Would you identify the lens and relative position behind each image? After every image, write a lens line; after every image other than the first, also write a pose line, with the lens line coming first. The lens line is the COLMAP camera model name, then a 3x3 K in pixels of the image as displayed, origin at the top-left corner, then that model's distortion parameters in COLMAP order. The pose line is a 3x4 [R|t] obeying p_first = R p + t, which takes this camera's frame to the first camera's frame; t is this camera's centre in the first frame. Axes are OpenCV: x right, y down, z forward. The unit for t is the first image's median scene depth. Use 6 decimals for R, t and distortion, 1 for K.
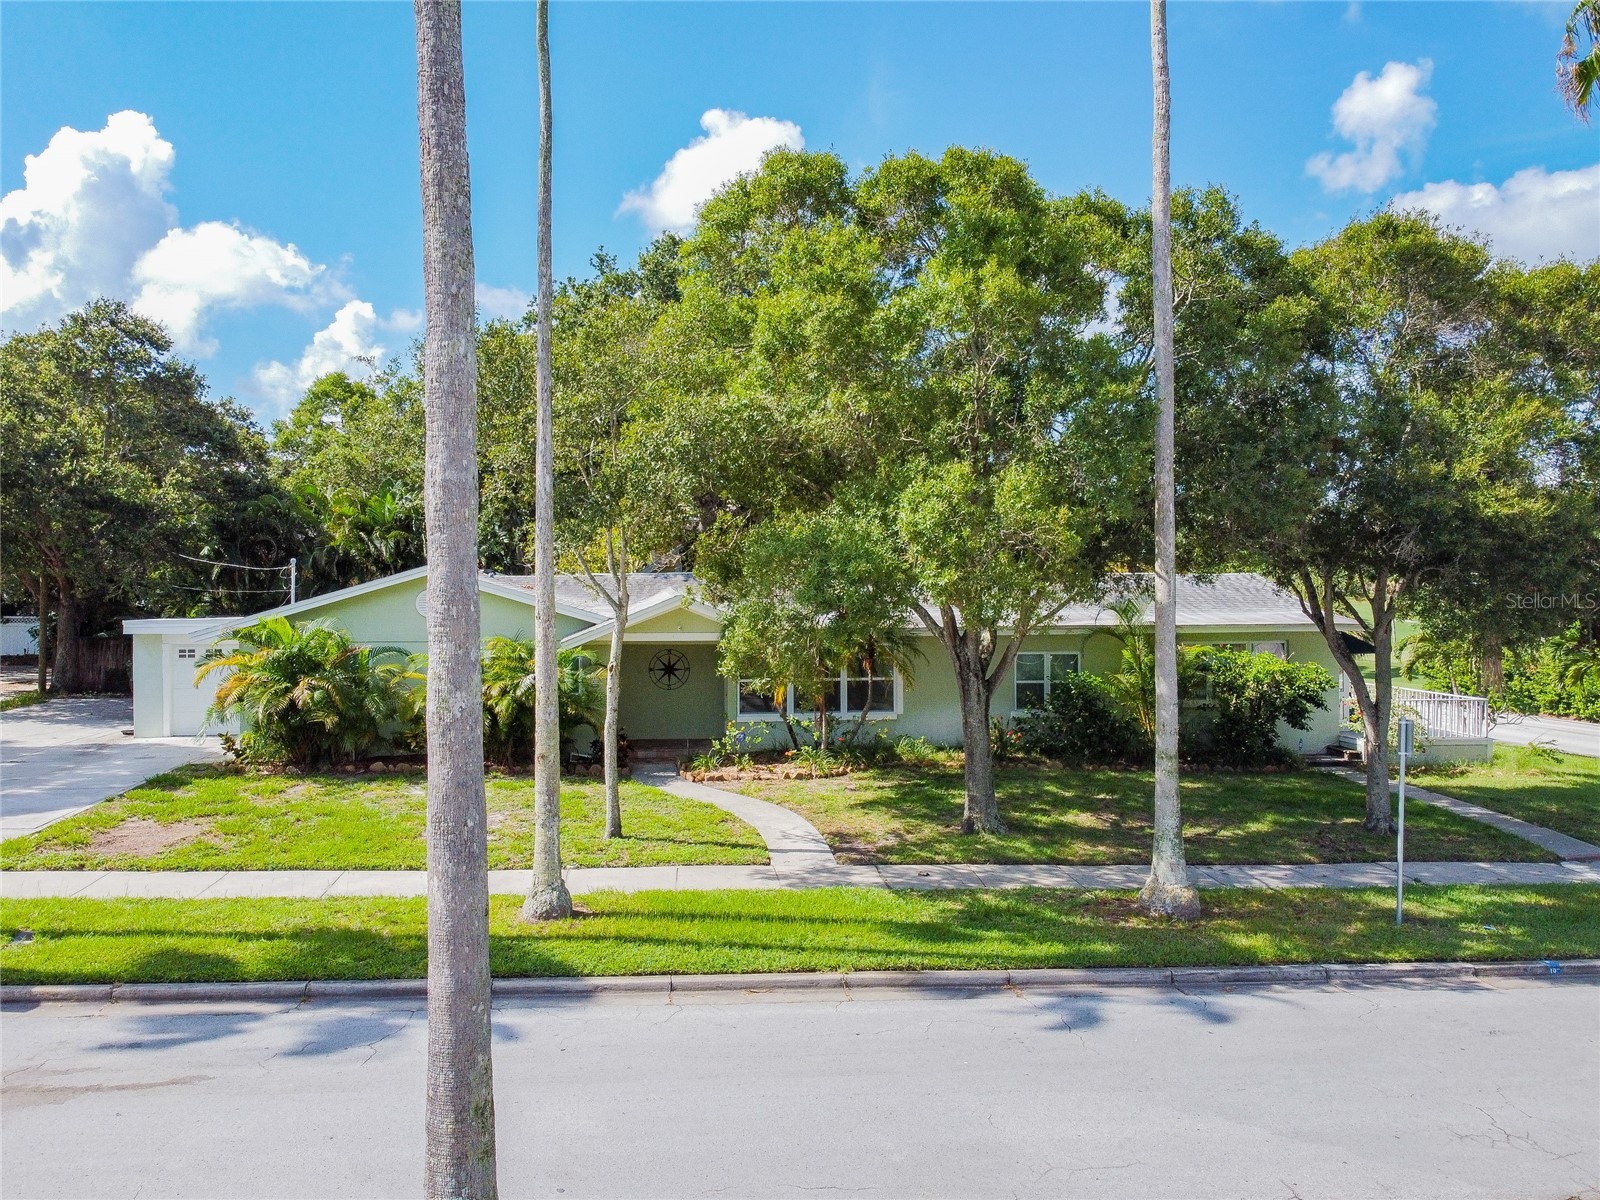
lens RADIAL K [[1227.7, 0, 800.0], [0, 1227.7, 600.0], [0, 0, 1]] dist [0.007540, -0.005071]
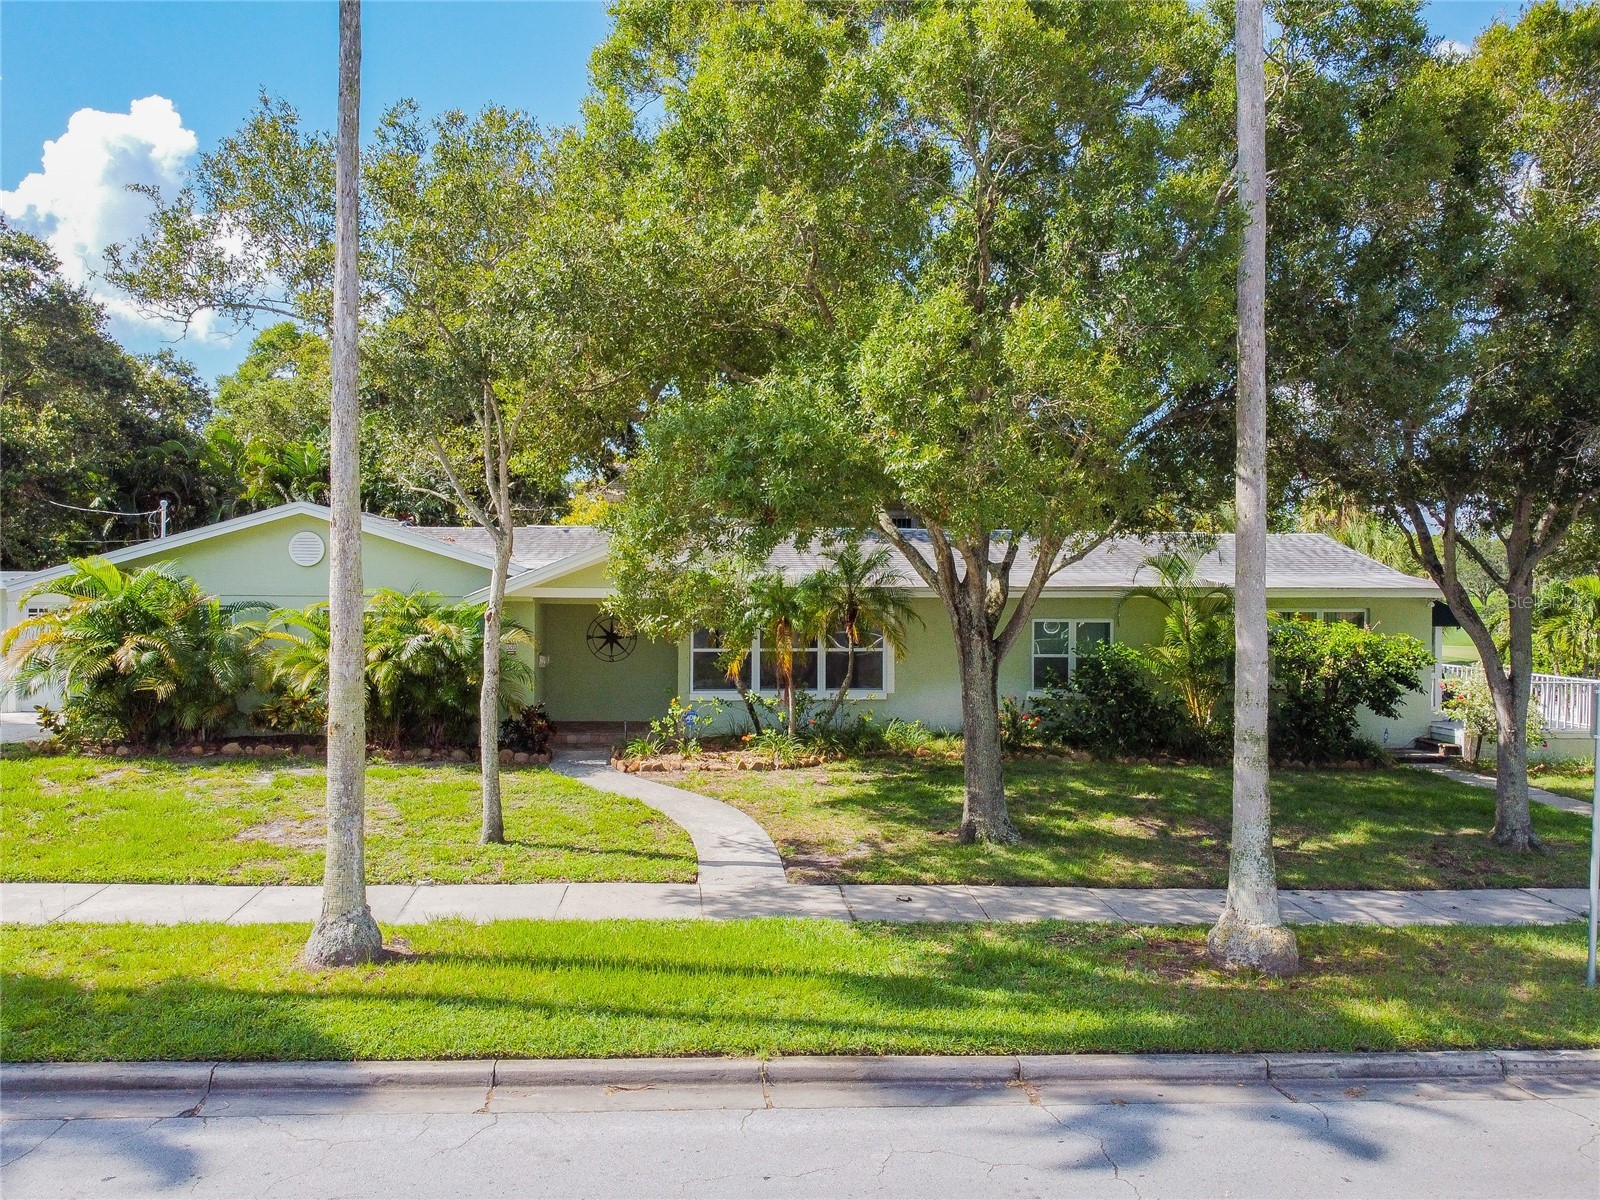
lens RADIAL K [[1239.5, 0, 772.2], [0, 1239.5, 603.5], [0, 0, 1]] dist [0.002081, -0.001569]
pose [[0.999376, 0.006521, -0.034721, 0.049027], [-0.006322, 0.999963, 0.005817, 0.045685], [0.034758, -0.005594, 0.999380, 0.273102]]
